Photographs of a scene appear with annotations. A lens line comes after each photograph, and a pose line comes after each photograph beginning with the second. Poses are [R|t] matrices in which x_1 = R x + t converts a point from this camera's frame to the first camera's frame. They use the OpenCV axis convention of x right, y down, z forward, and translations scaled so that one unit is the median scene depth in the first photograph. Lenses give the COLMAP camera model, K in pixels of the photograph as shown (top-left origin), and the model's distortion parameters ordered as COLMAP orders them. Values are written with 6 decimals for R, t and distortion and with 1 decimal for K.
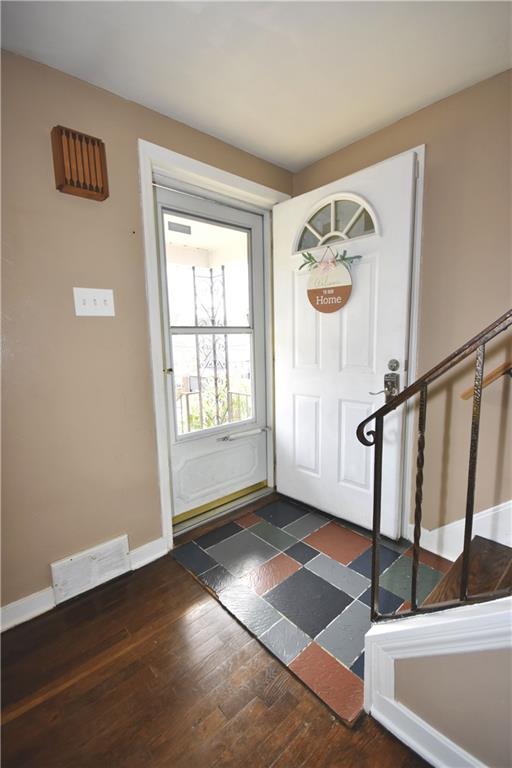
lens RADIAL K [[337.9, 0, 252.7], [0, 337.9, 388.3], [0, 0, 1]] dist [0.006661, -0.012380]
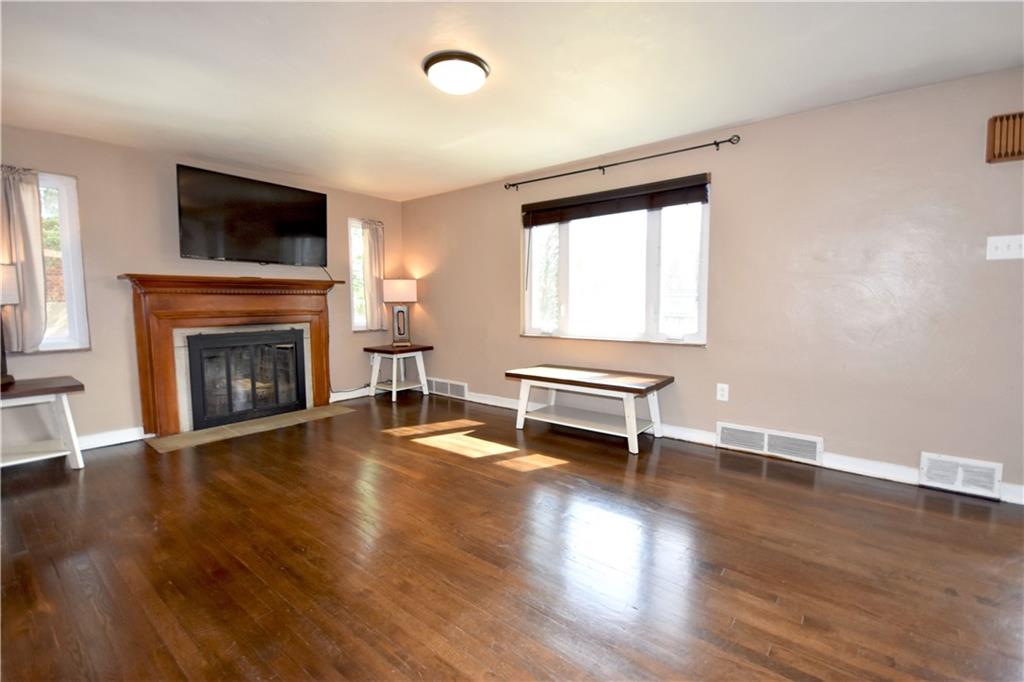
lens RADIAL K [[452.8, 0, 505.7], [0, 452.8, 339.1], [0, 0, 1]] dist [-0.017314, -0.000044]
pose [[0.153602, 0.104374, -0.982605, 0.614945], [-0.143107, 0.986272, 0.082393, 0.140445], [0.977715, 0.127962, 0.166430, -0.699720]]
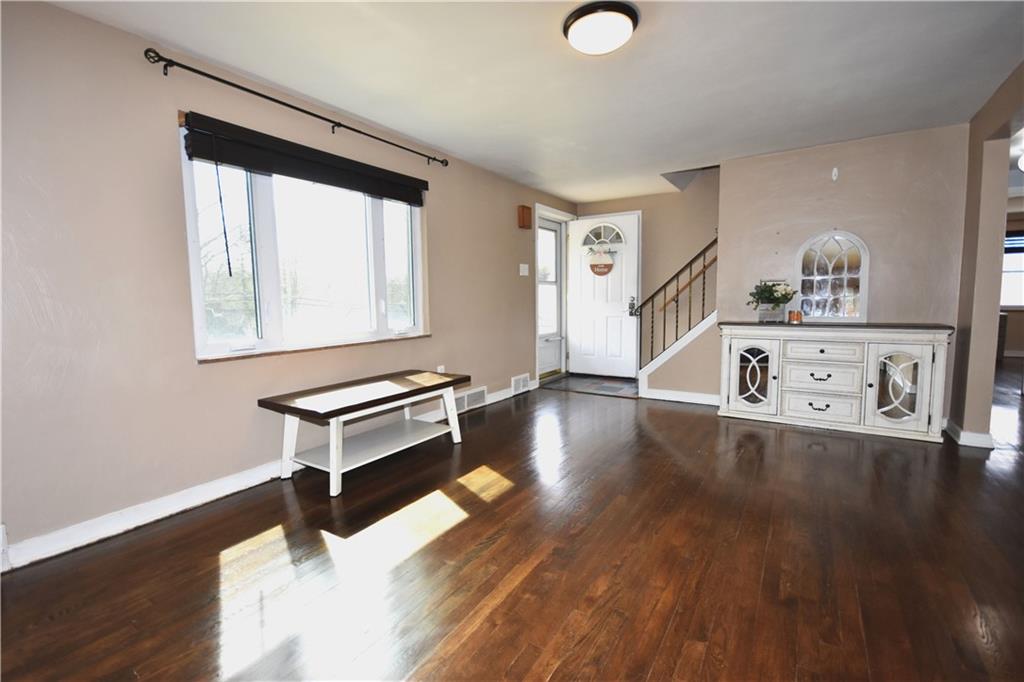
lens RADIAL K [[449.4, 0, 516.1], [0, 449.4, 338.1], [0, 0, 1]] dist [0.000230, 0.000024]
pose [[0.963420, -0.012113, 0.267721, -1.095550], [0.028418, 0.997963, -0.057112, 0.327528], [-0.266484, 0.062631, 0.961802, -1.613918]]
